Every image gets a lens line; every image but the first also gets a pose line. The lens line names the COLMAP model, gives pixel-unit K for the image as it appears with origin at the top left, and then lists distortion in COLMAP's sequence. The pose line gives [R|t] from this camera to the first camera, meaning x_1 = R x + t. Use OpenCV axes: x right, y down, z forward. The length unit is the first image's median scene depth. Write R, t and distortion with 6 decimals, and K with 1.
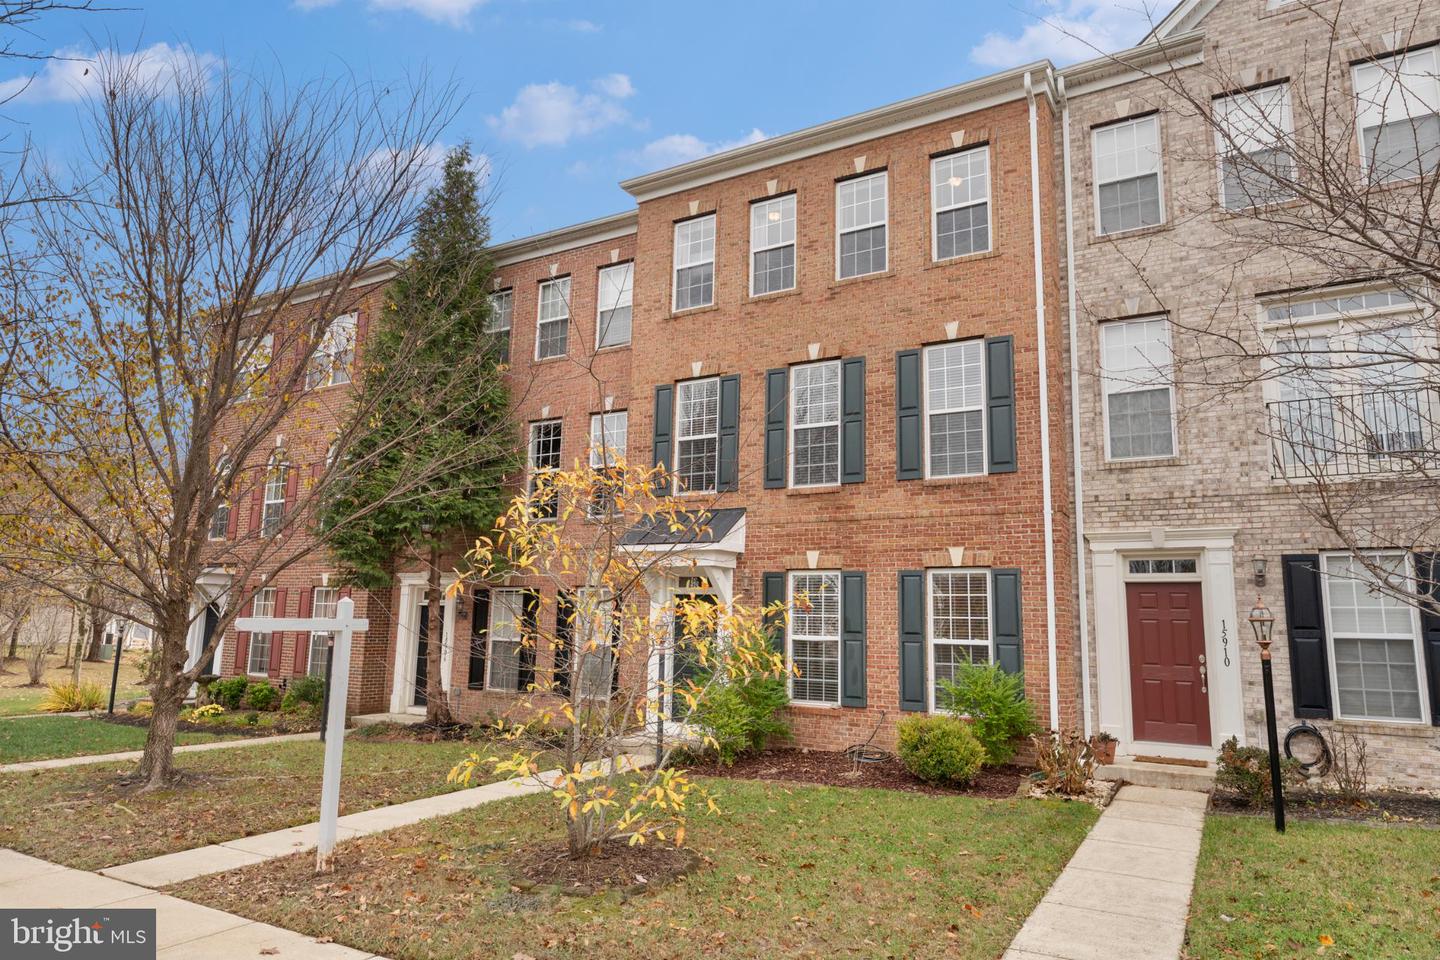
lens RADIAL K [[882.2, 0, 721.3], [0, 882.2, 481.6], [0, 0, 1]] dist [-0.004753, 0.001647]
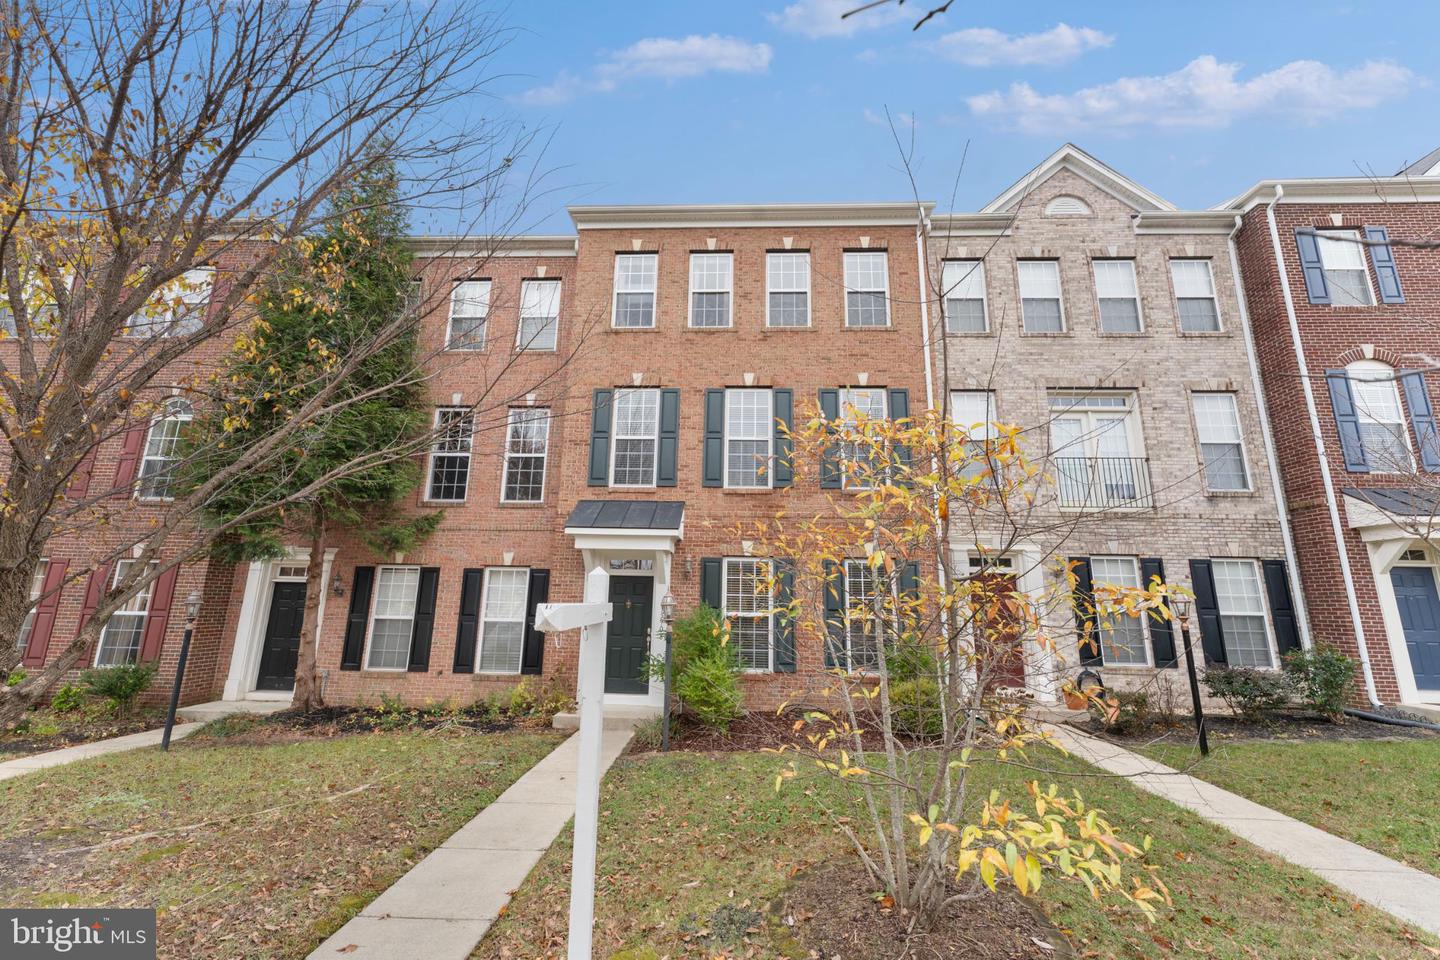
lens RADIAL K [[566.3, 0, 719.0], [0, 566.3, 480.9], [0, 0, 1]] dist [0.000954, -0.000647]
pose [[0.883286, 0.095325, 0.459041, -0.281554], [-0.076173, 0.995281, -0.060110, 0.044758], [-0.462604, 0.018128, 0.886379, 0.320351]]
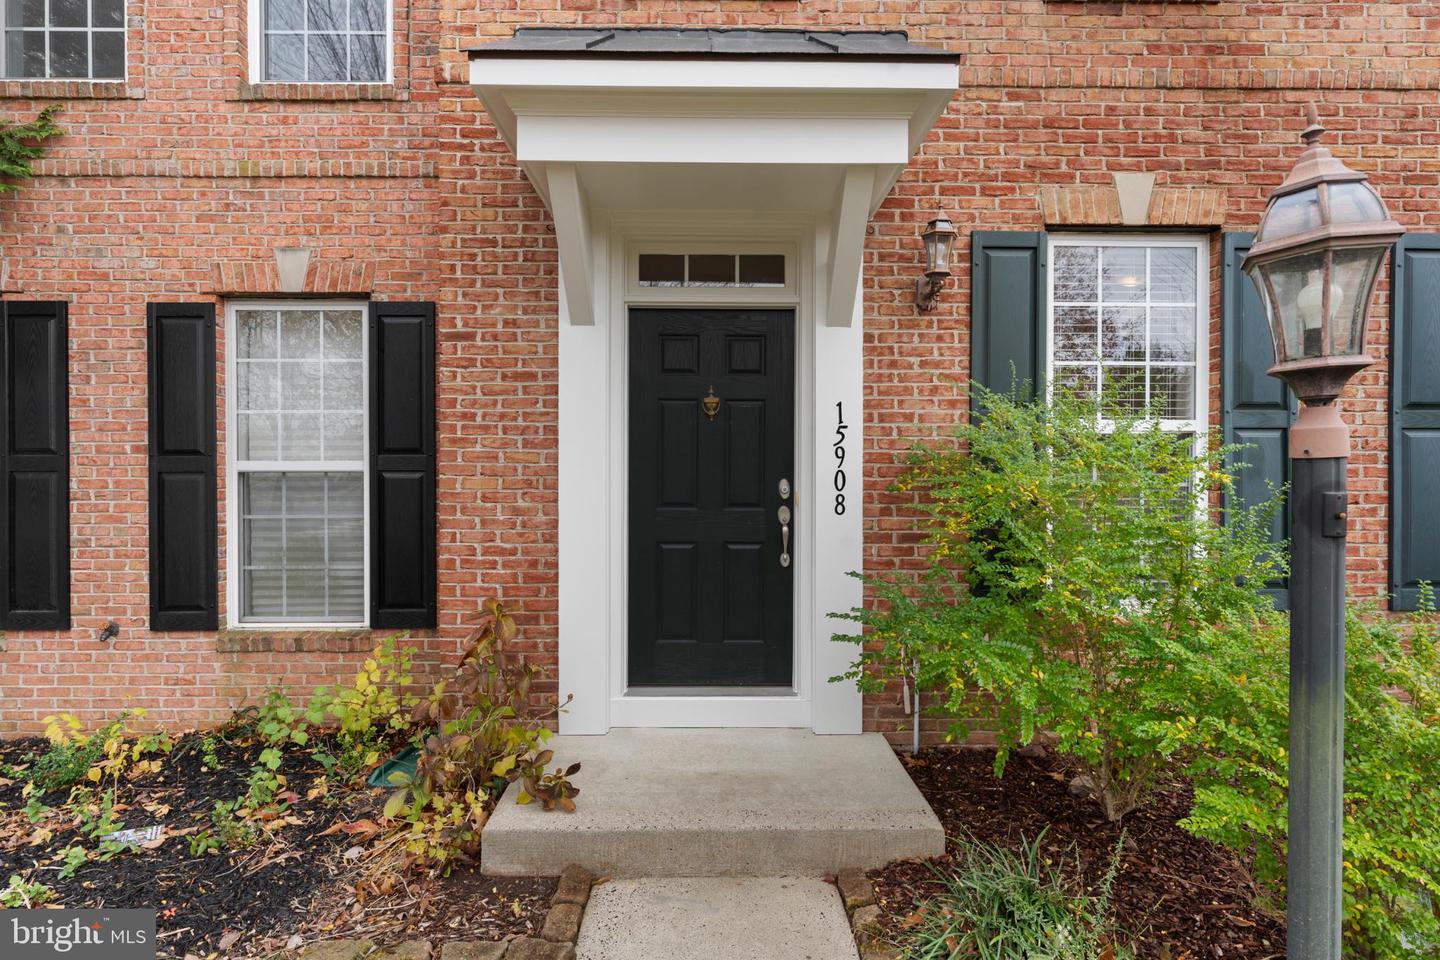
lens RADIAL K [[723.3, 0, 715.4], [0, 723.3, 476.0], [0, 0, 1]] dist [-0.000643, 0.000055]
pose [[0.859197, -0.022227, 0.511161, -0.172619], [-0.066217, 0.985823, 0.154169, 0.155065], [-0.507341, -0.166309, 0.845545, 0.795515]]
